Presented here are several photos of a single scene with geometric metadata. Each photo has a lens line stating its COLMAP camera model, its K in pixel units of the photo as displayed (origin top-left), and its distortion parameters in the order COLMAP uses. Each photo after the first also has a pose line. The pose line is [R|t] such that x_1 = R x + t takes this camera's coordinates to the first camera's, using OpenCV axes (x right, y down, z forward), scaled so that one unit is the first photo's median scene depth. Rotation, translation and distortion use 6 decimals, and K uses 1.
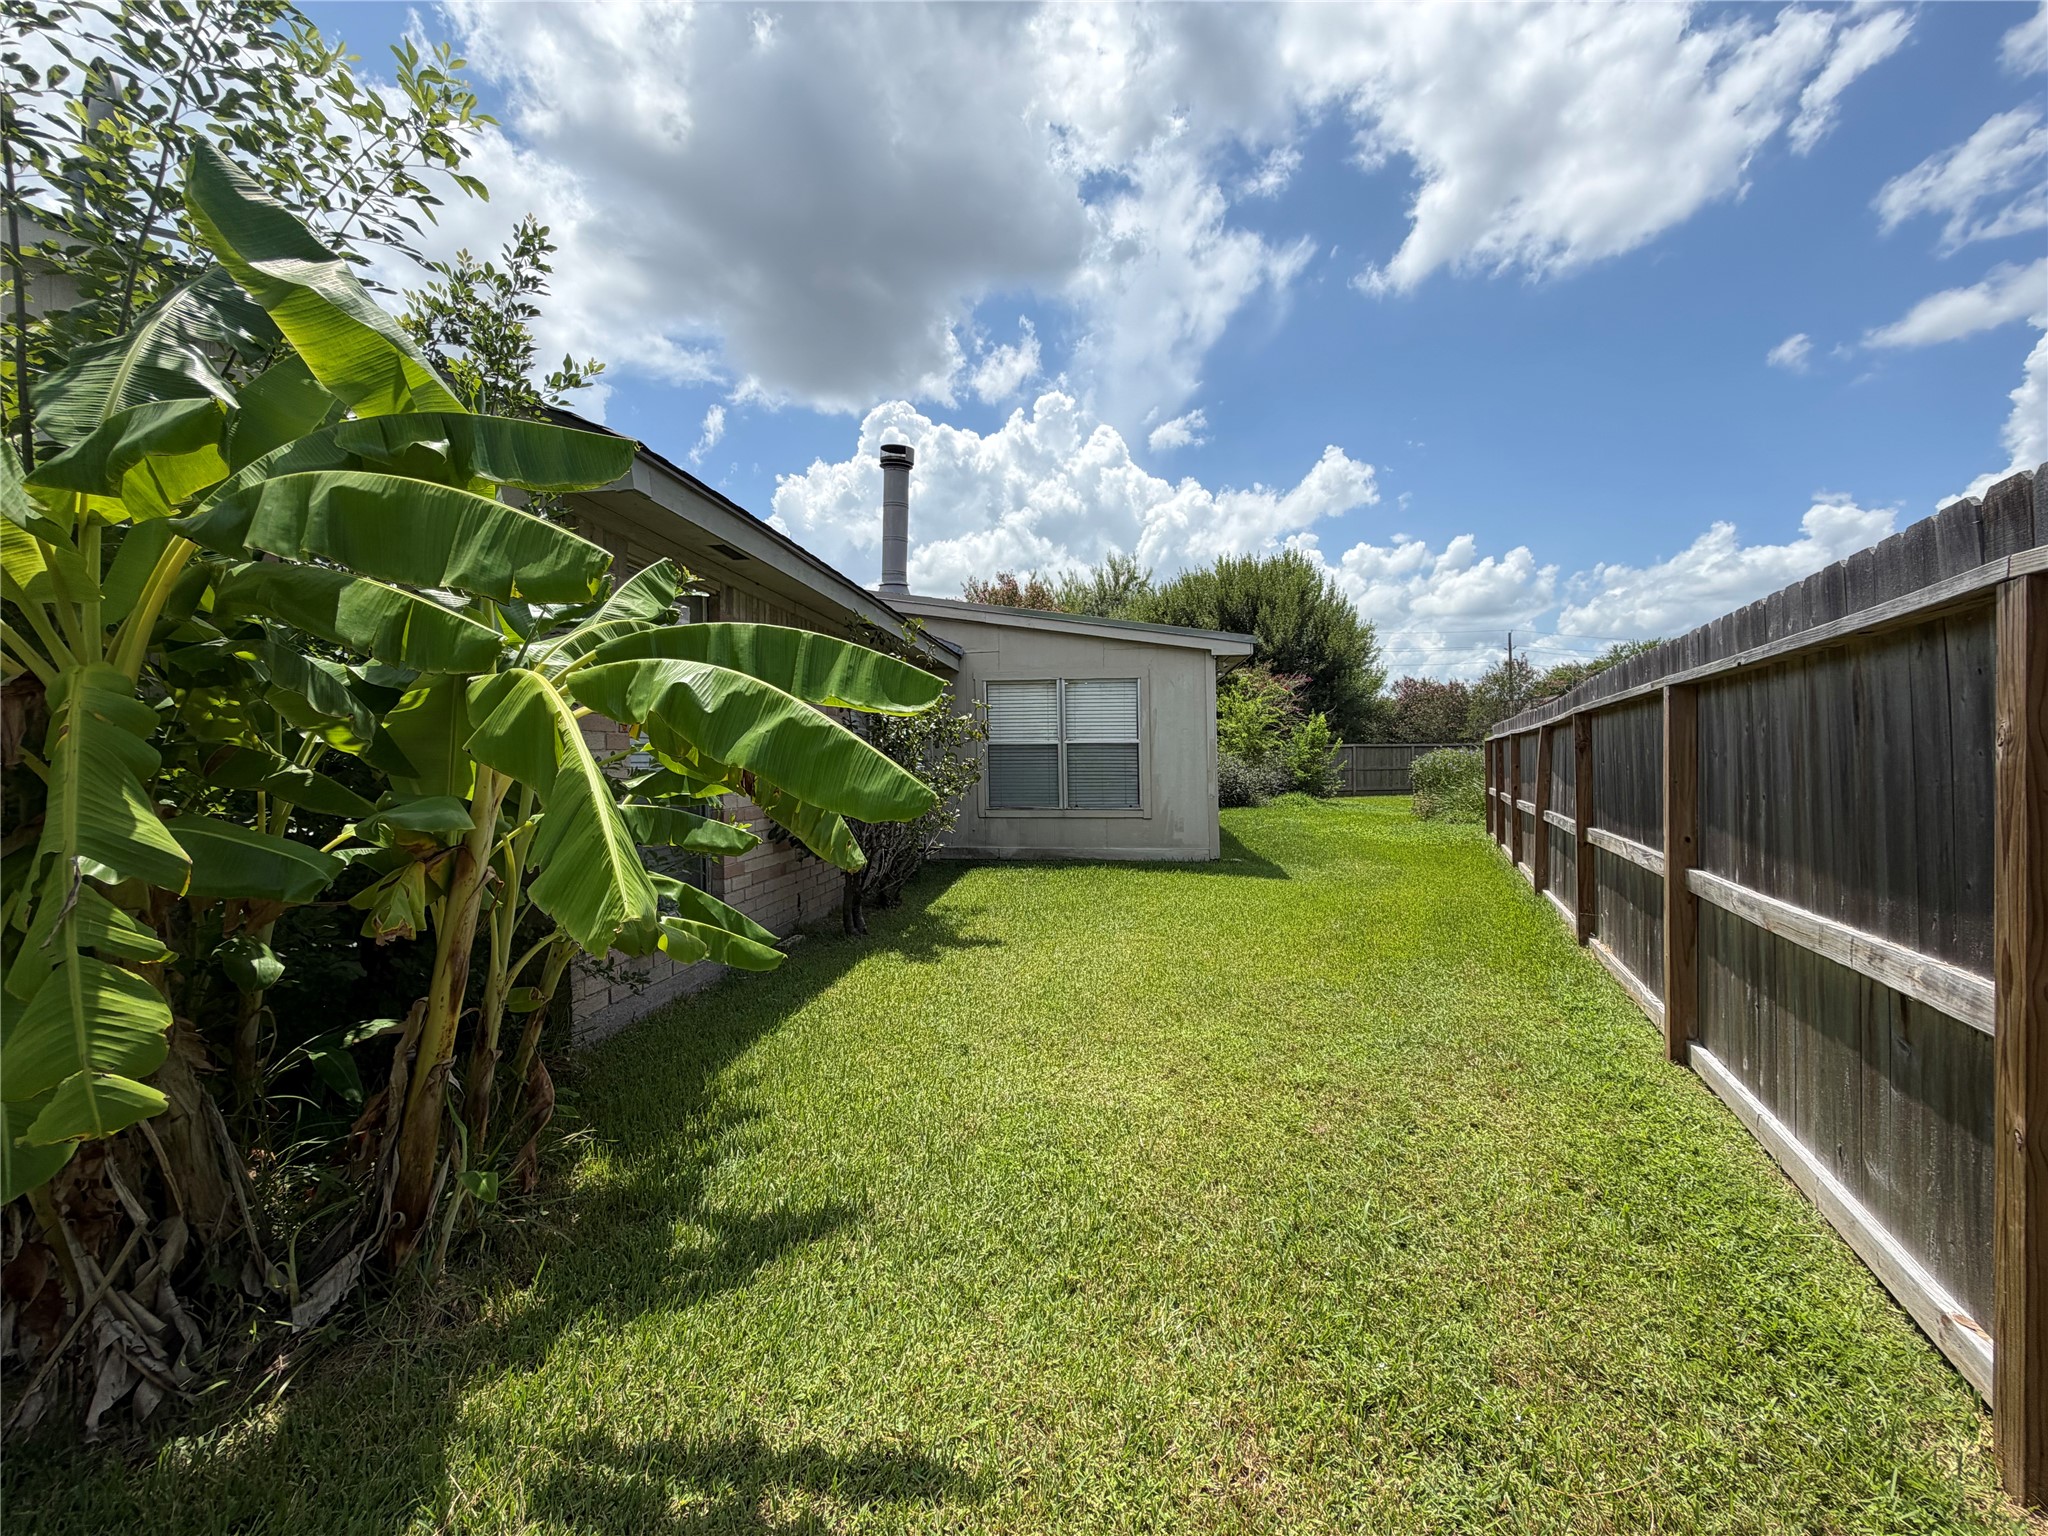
lens RADIAL K [[830.2, 0, 1033.3], [0, 830.2, 745.8], [0, 0, 1]] dist [0.025393, 0.000163]
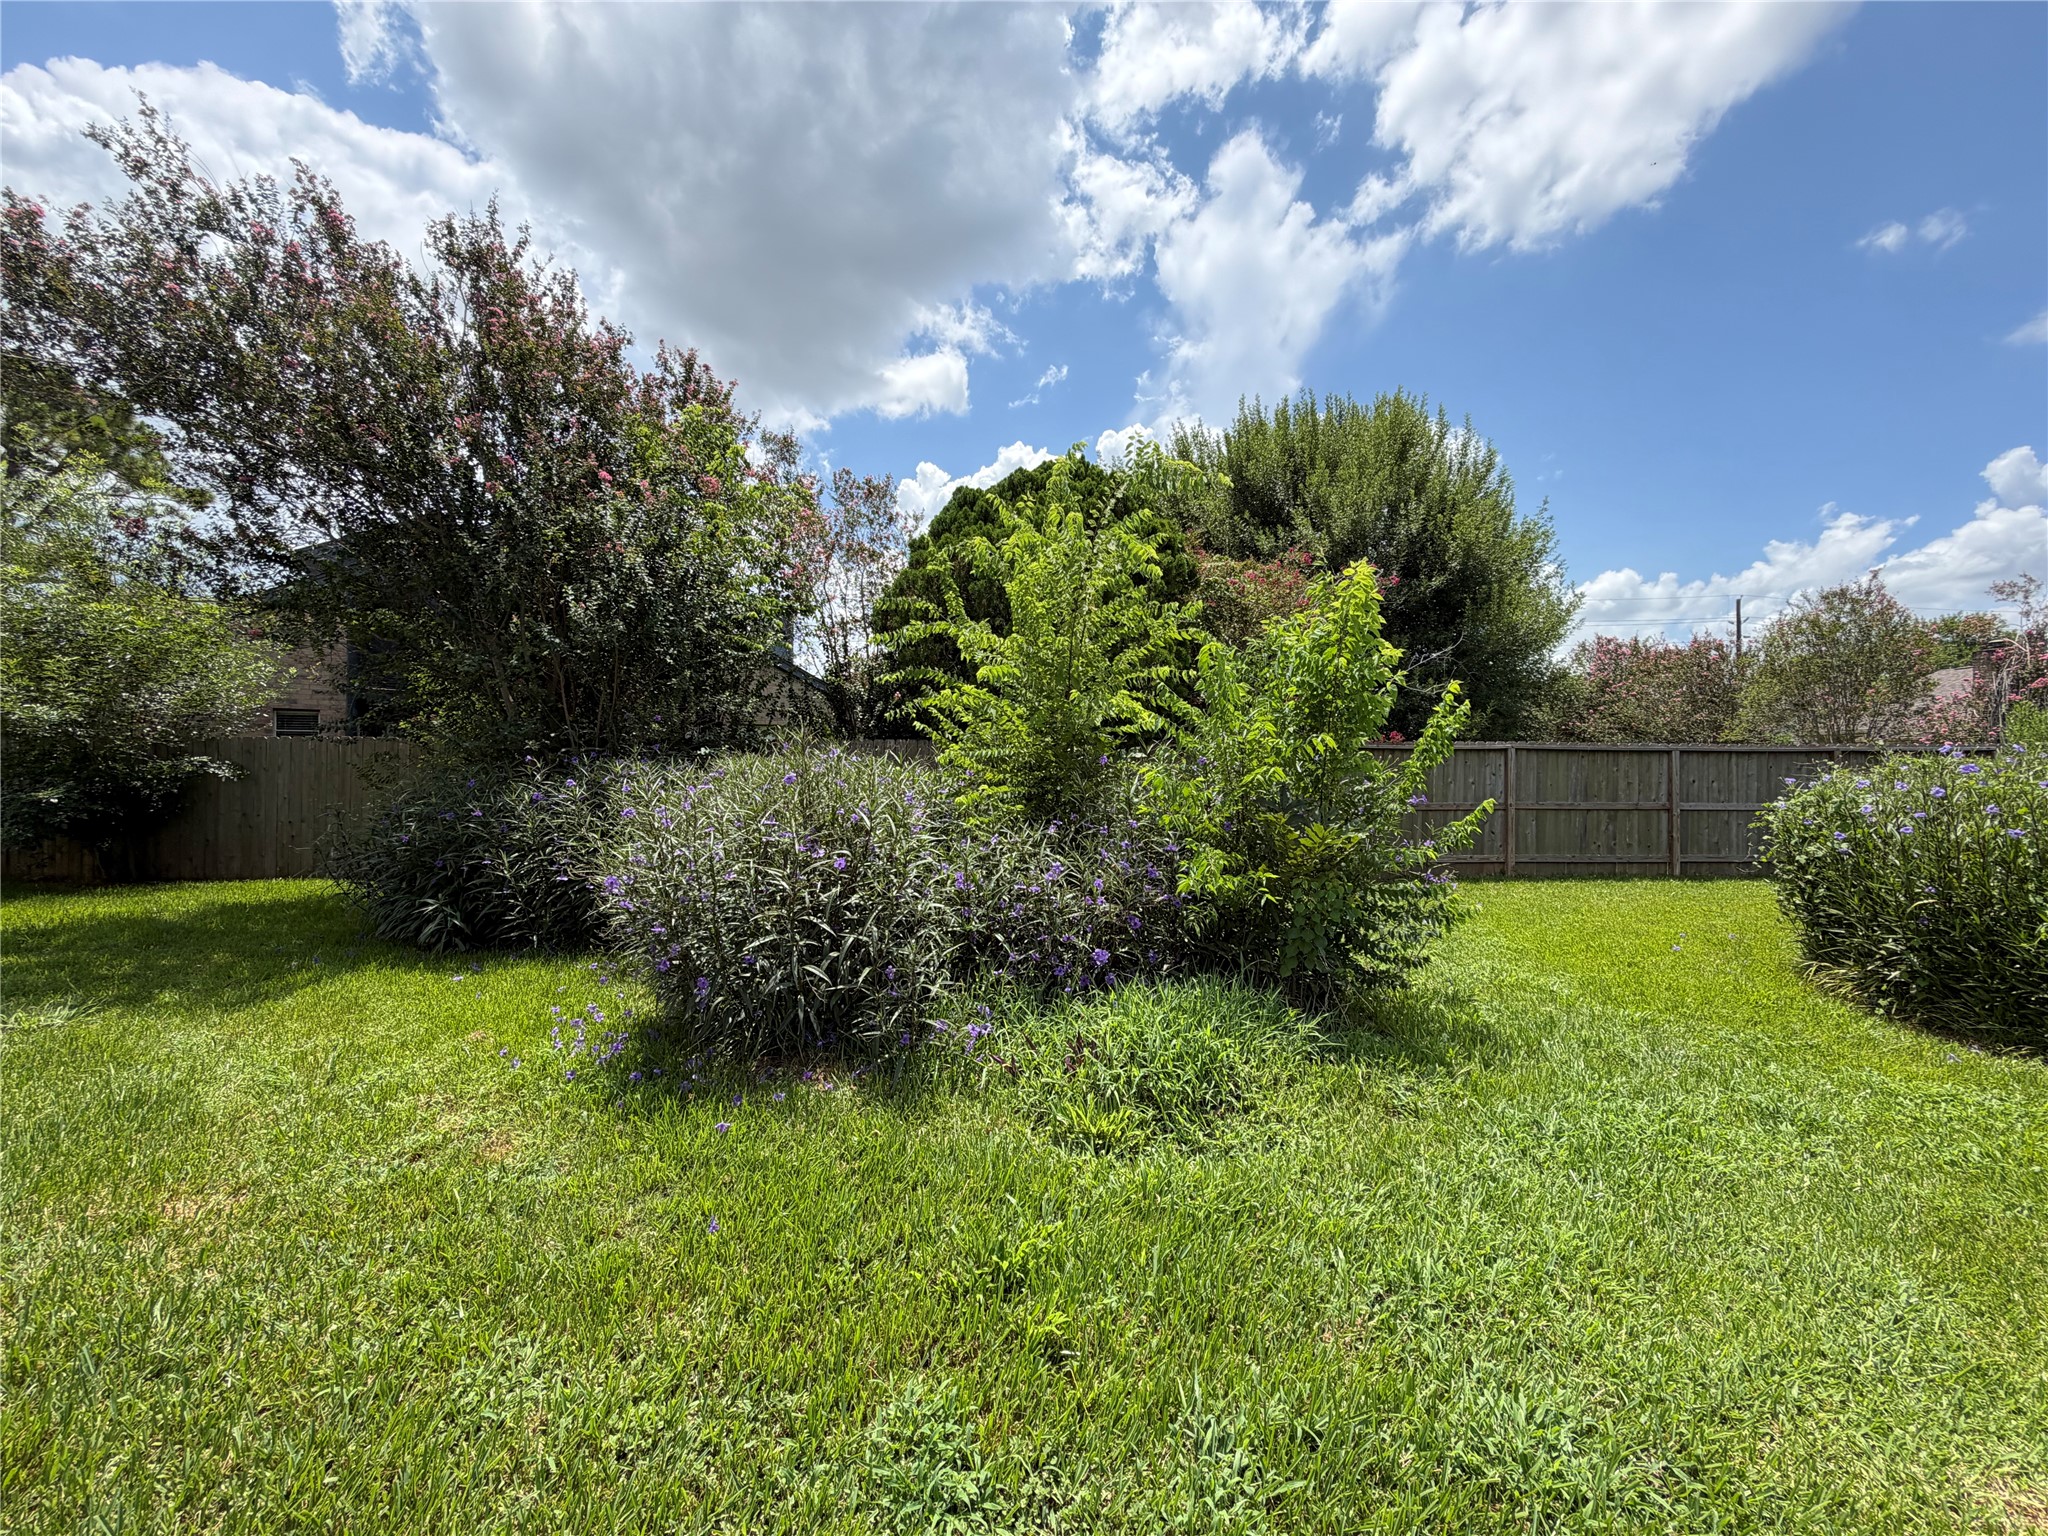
lens RADIAL K [[815.5, 0, 1022.8], [0, 815.5, 767.7], [0, 0, 1]] dist [-0.000580, 0.000437]
pose [[0.987289, 0.015352, -0.158190, 0.308436], [-0.012676, 0.999759, 0.017909, 0.008339], [0.158427, -0.015676, 0.987246, 0.823038]]
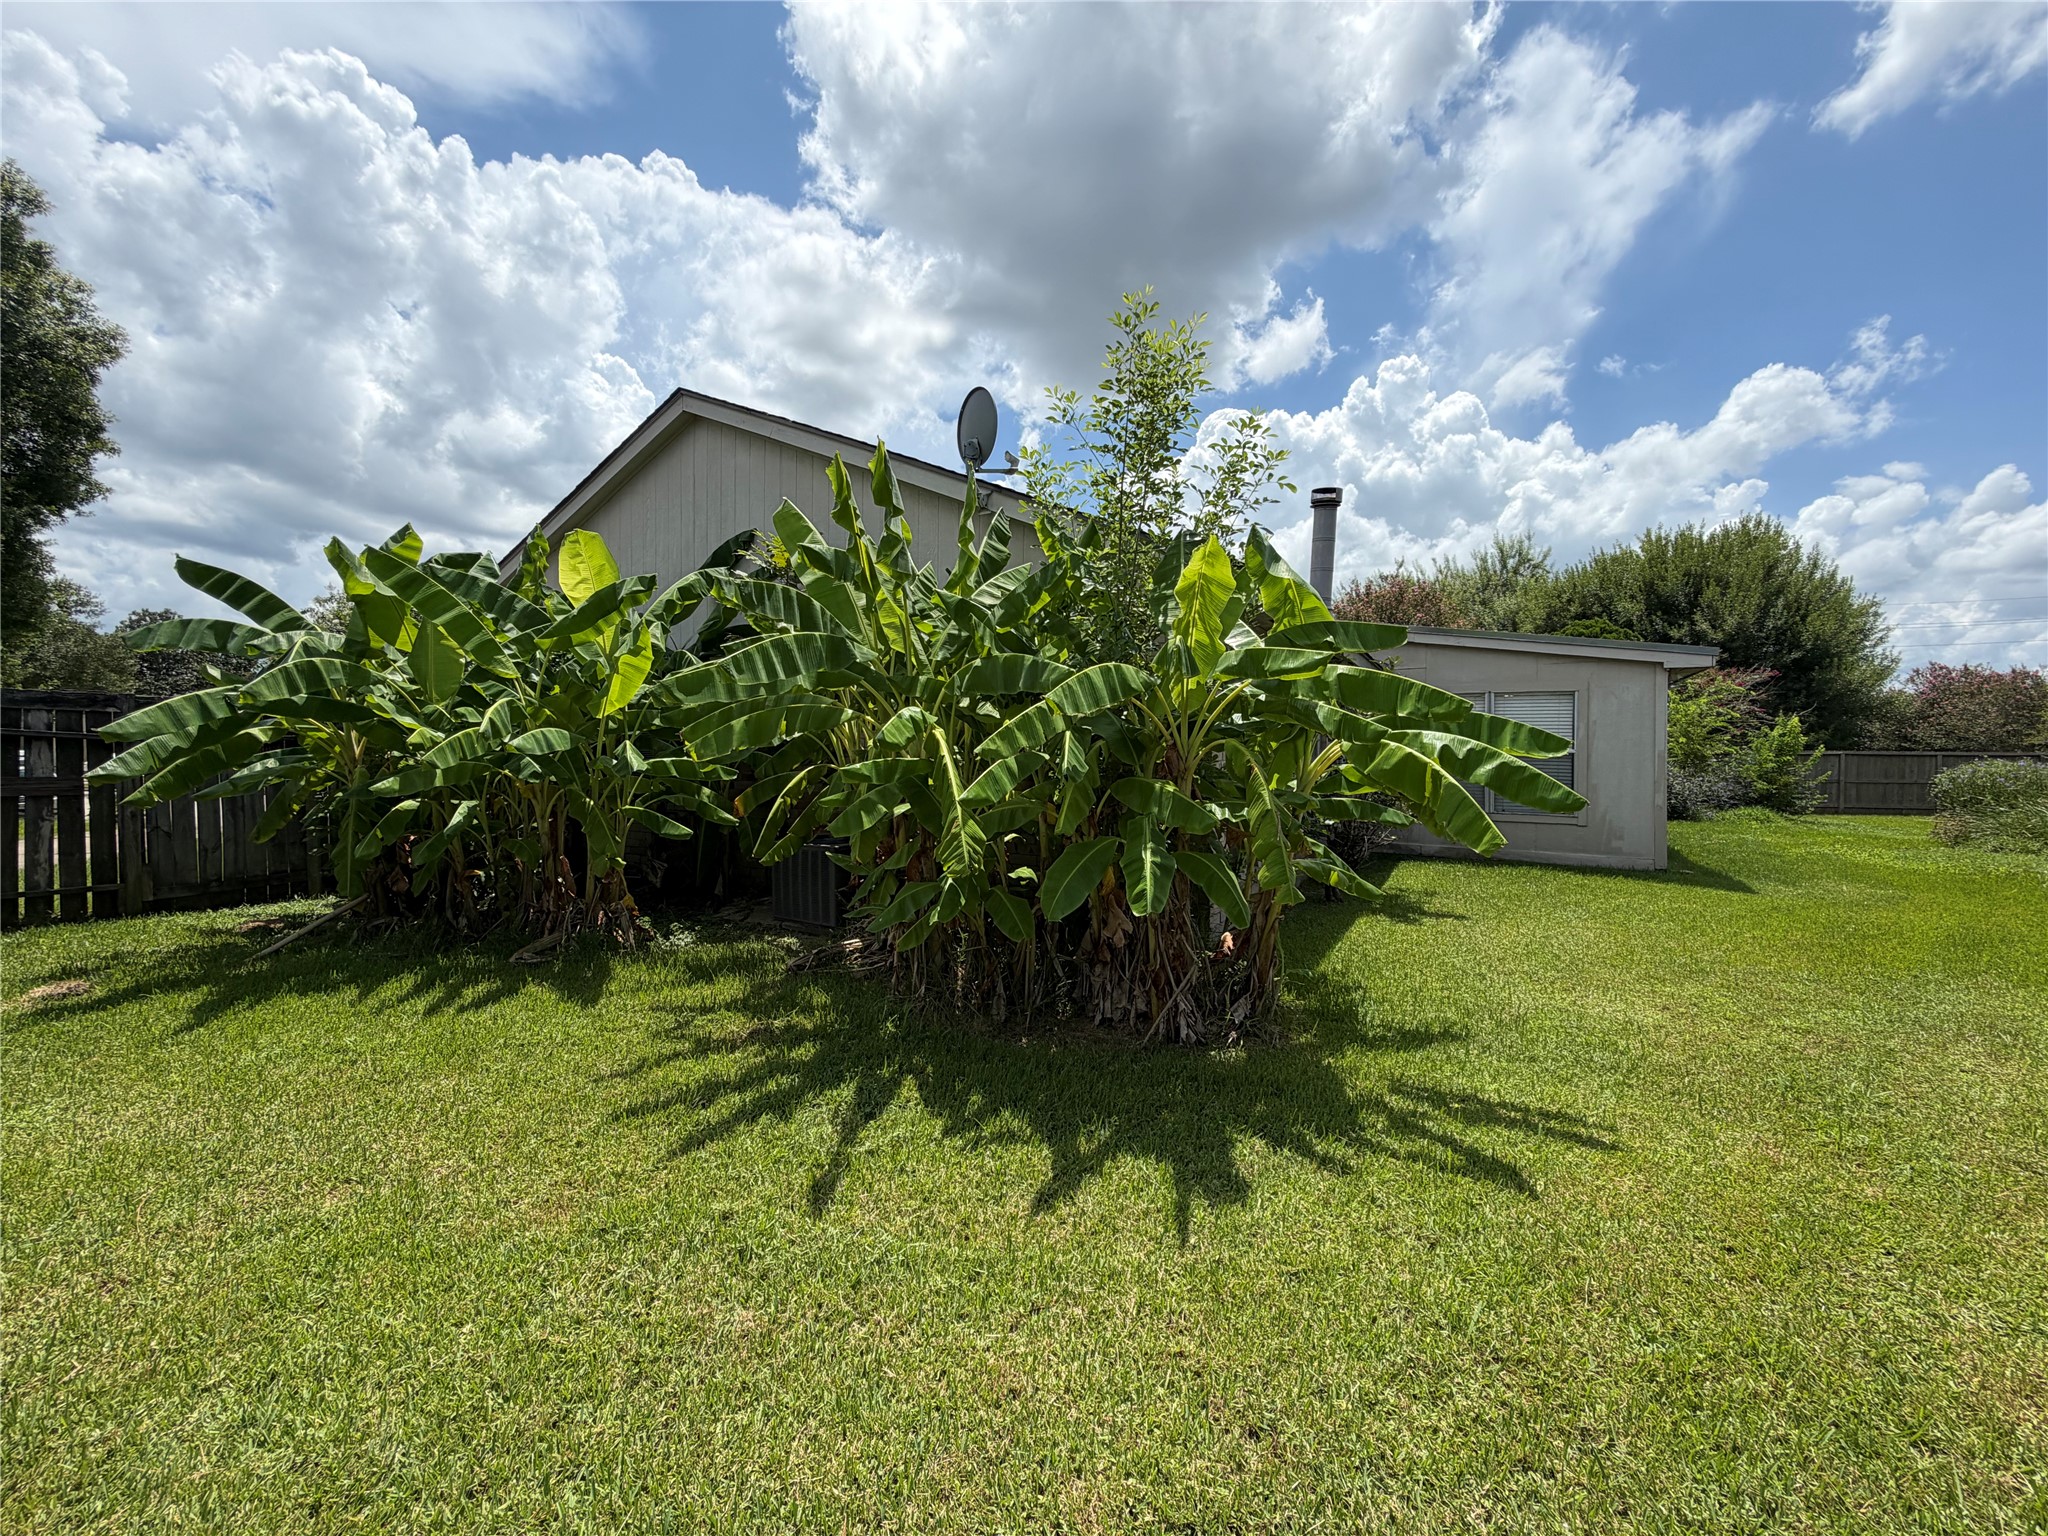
lens RADIAL K [[815.5, 0, 1022.8], [0, 815.5, 767.7], [0, 0, 1]] dist [-0.000580, 0.000437]
pose [[0.913286, 0.024261, -0.406595, -0.033894], [-0.011553, 0.999366, 0.033680, -0.004426], [0.407154, -0.026062, 0.912988, -0.082336]]
